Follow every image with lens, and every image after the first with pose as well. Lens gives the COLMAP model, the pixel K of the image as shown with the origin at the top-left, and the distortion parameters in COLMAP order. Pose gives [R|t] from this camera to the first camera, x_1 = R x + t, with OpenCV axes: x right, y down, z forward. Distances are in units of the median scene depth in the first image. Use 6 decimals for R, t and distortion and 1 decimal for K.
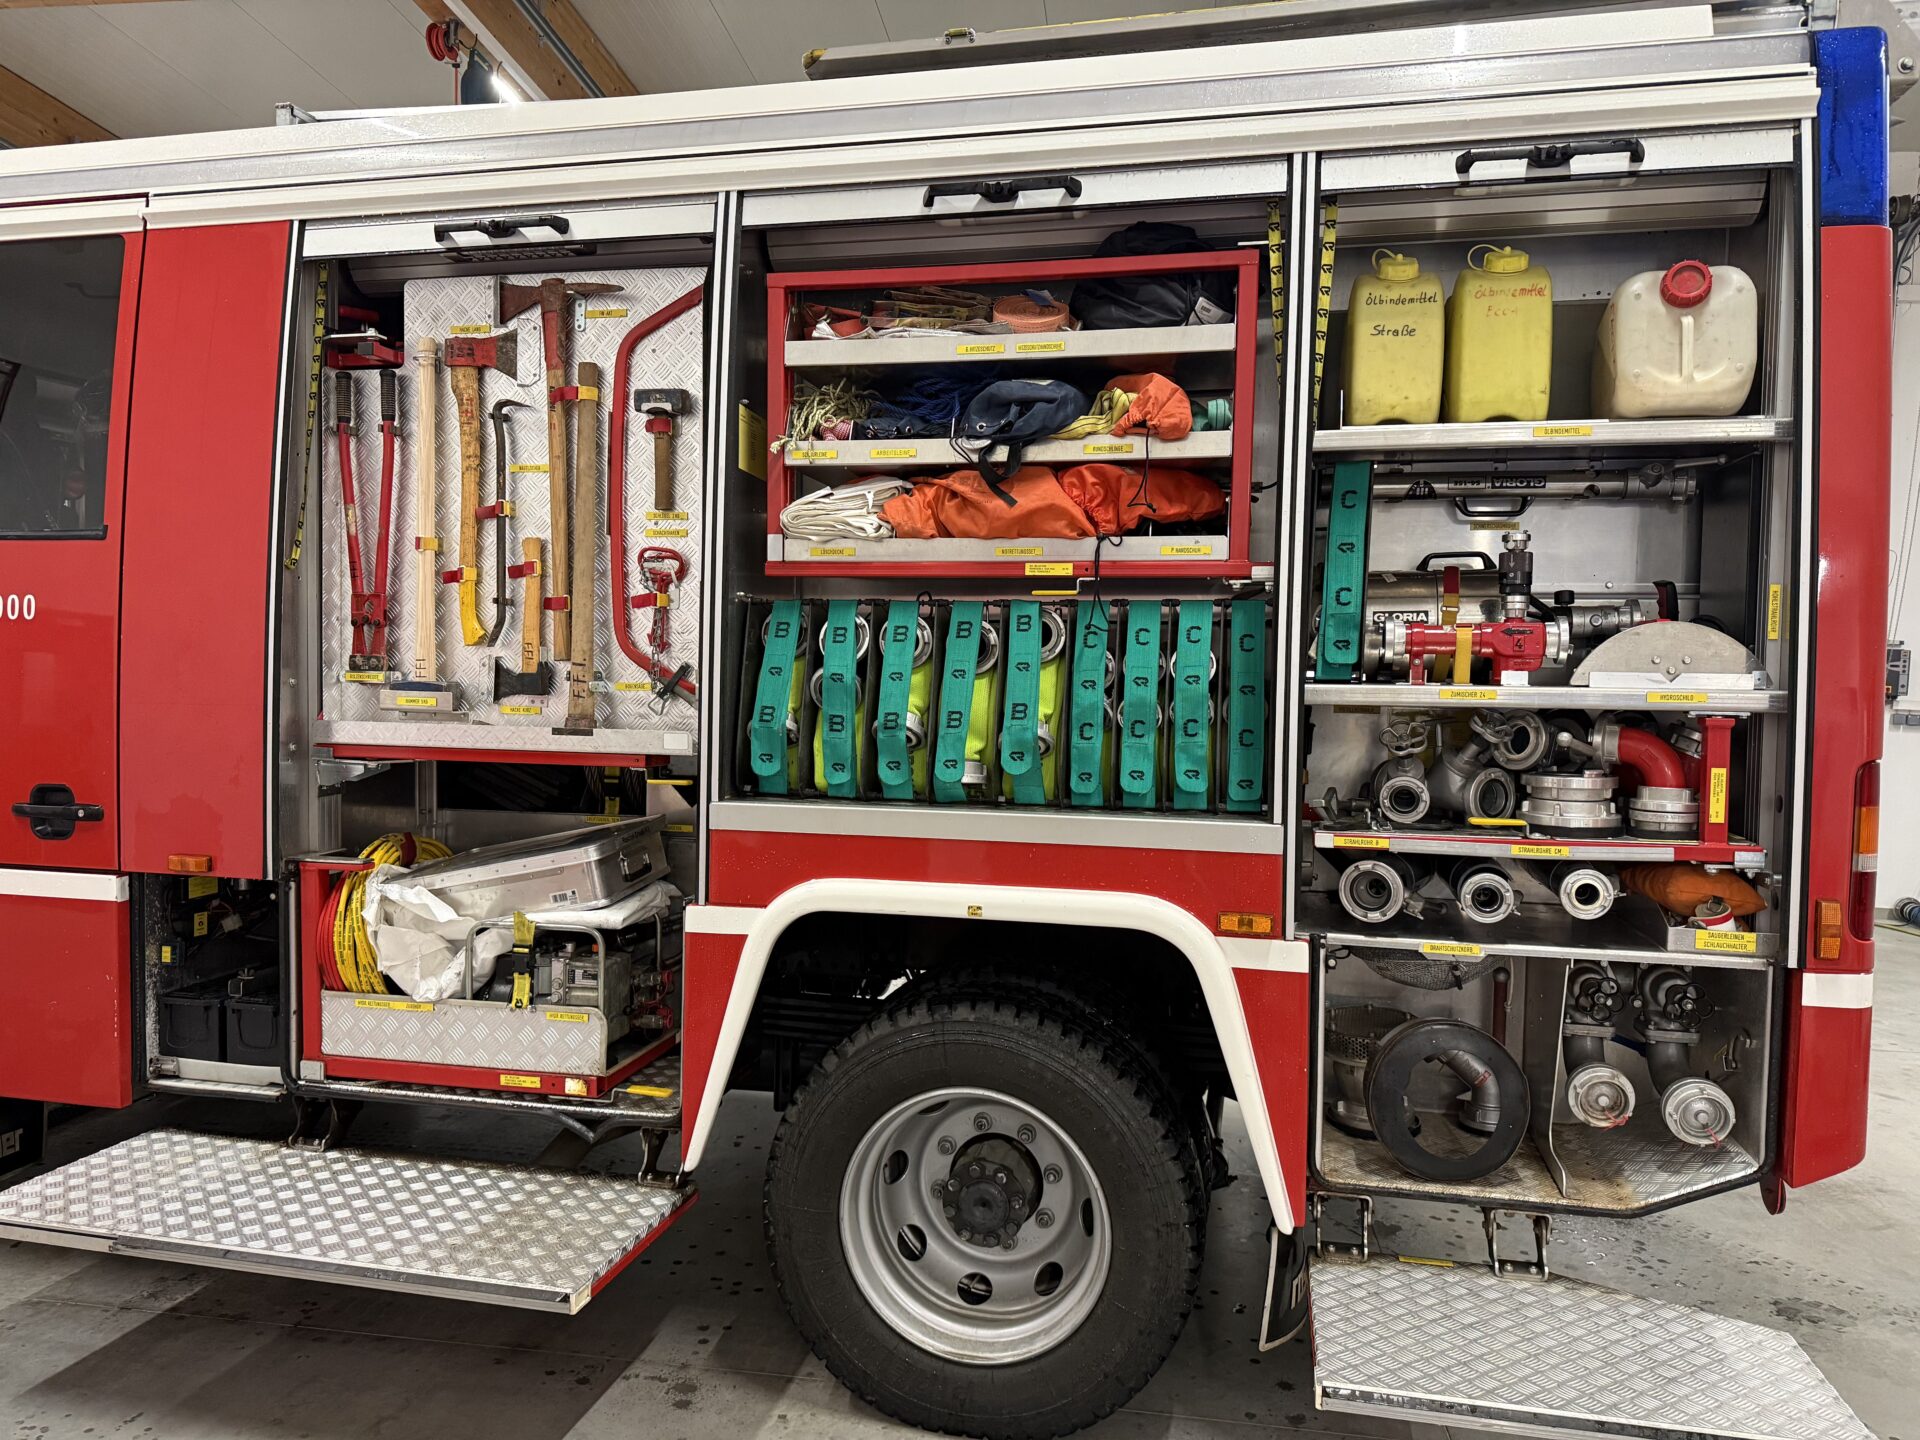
lens RADIAL K [[1307.8, 0, 964.9], [0, 1307.8, 634.2], [0, 0, 1]] dist [0.048722, -0.051745]
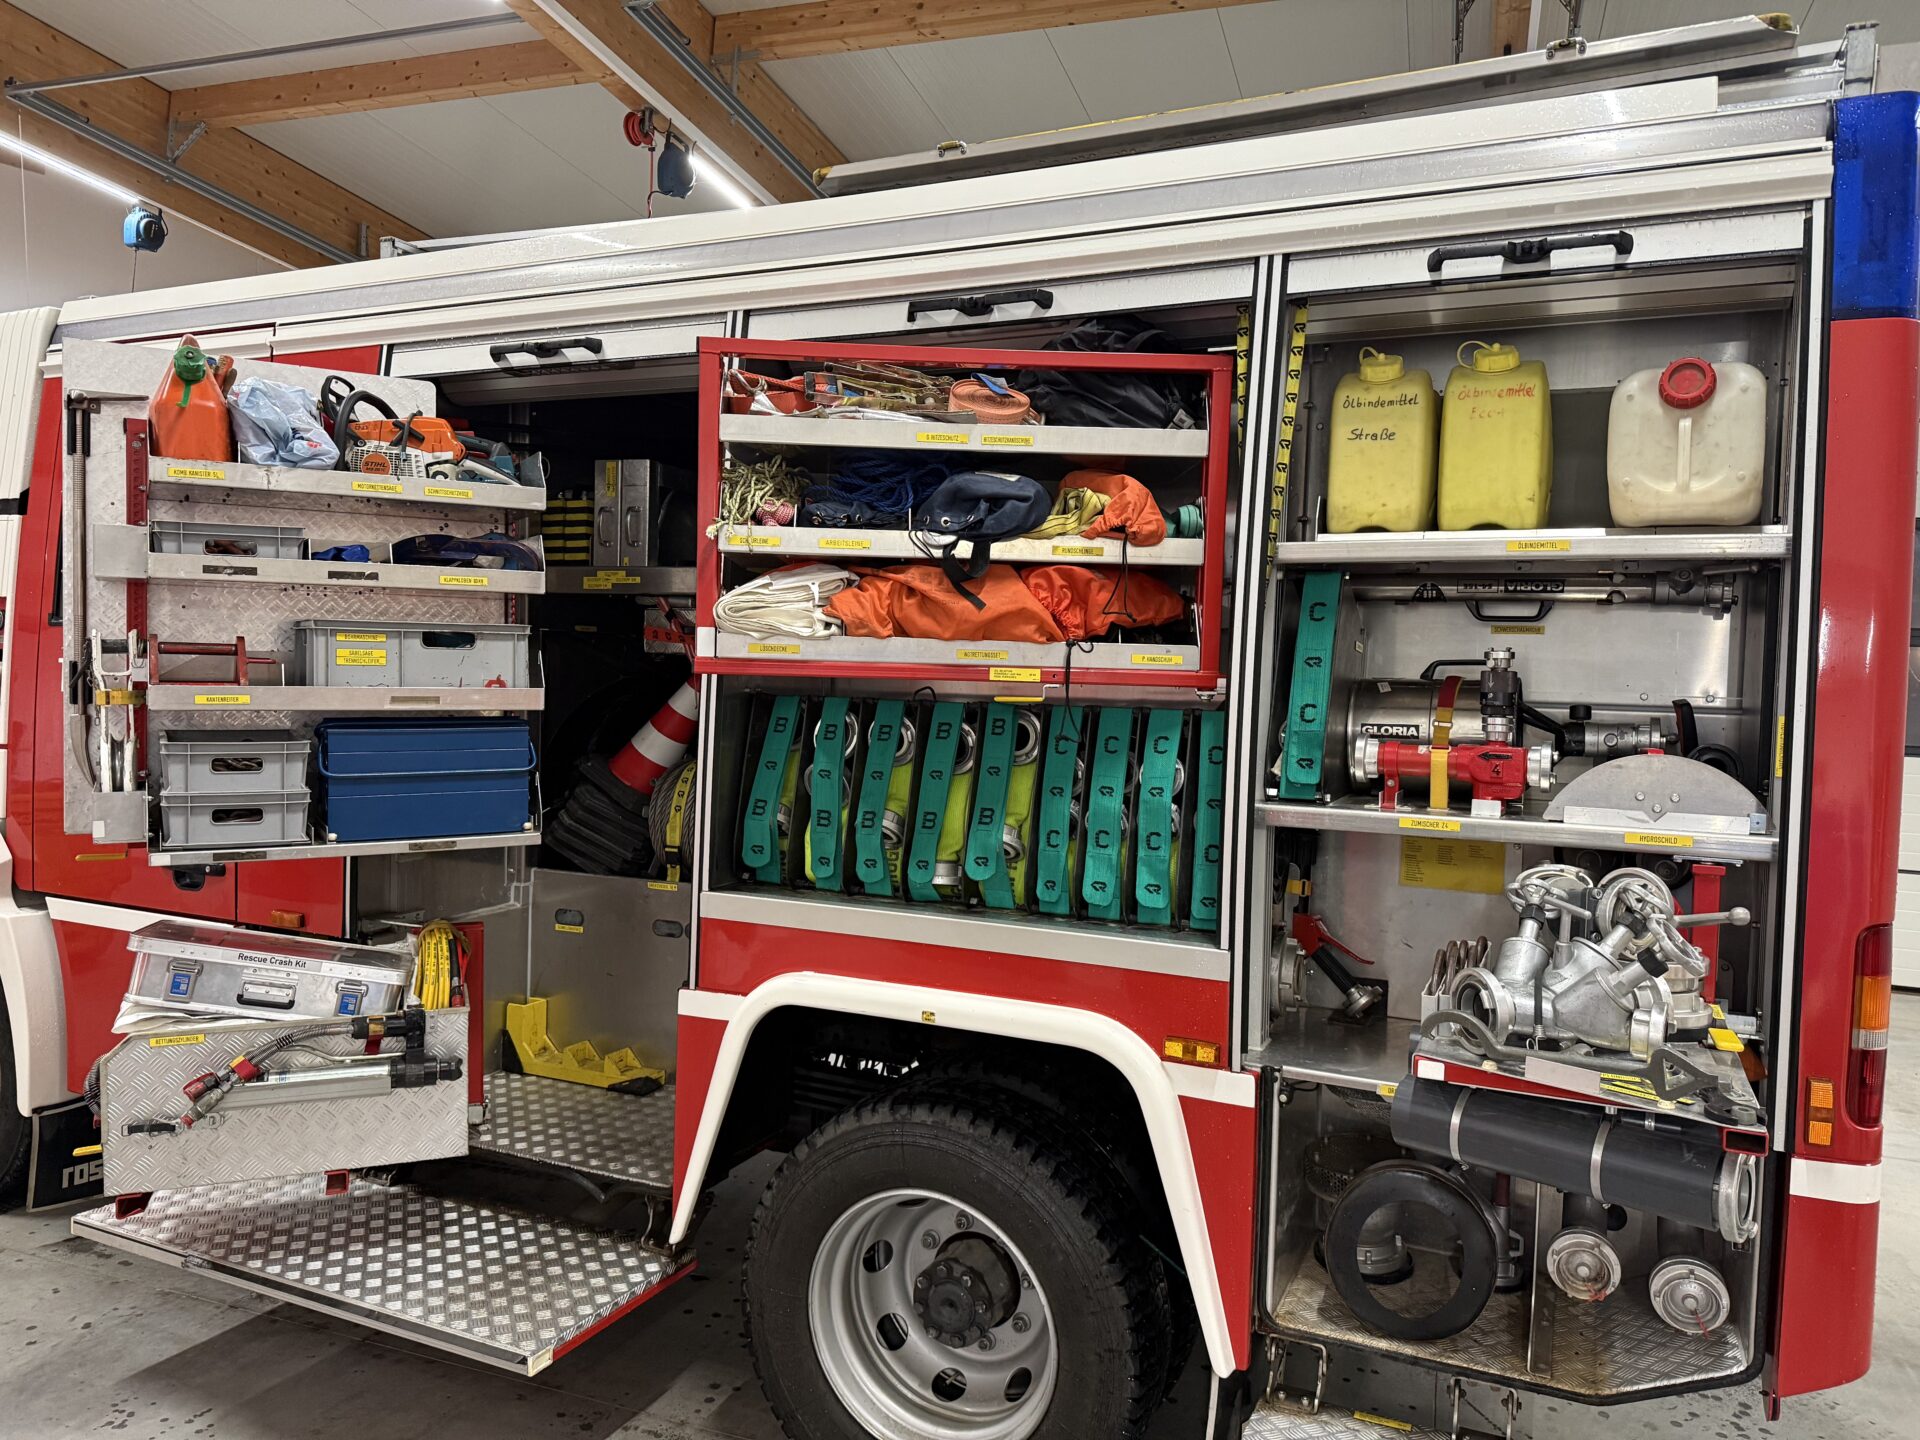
lens RADIAL K [[1299.0, 0, 998.0], [0, 1299.0, 631.1], [0, 0, 1]] dist [0.061145, -0.072080]
pose [[0.980619, 0.009766, -0.195678, 0.247757], [-0.010971, 0.999927, -0.005076, -0.080295], [0.195615, 0.007124, 0.980655, 0.017062]]
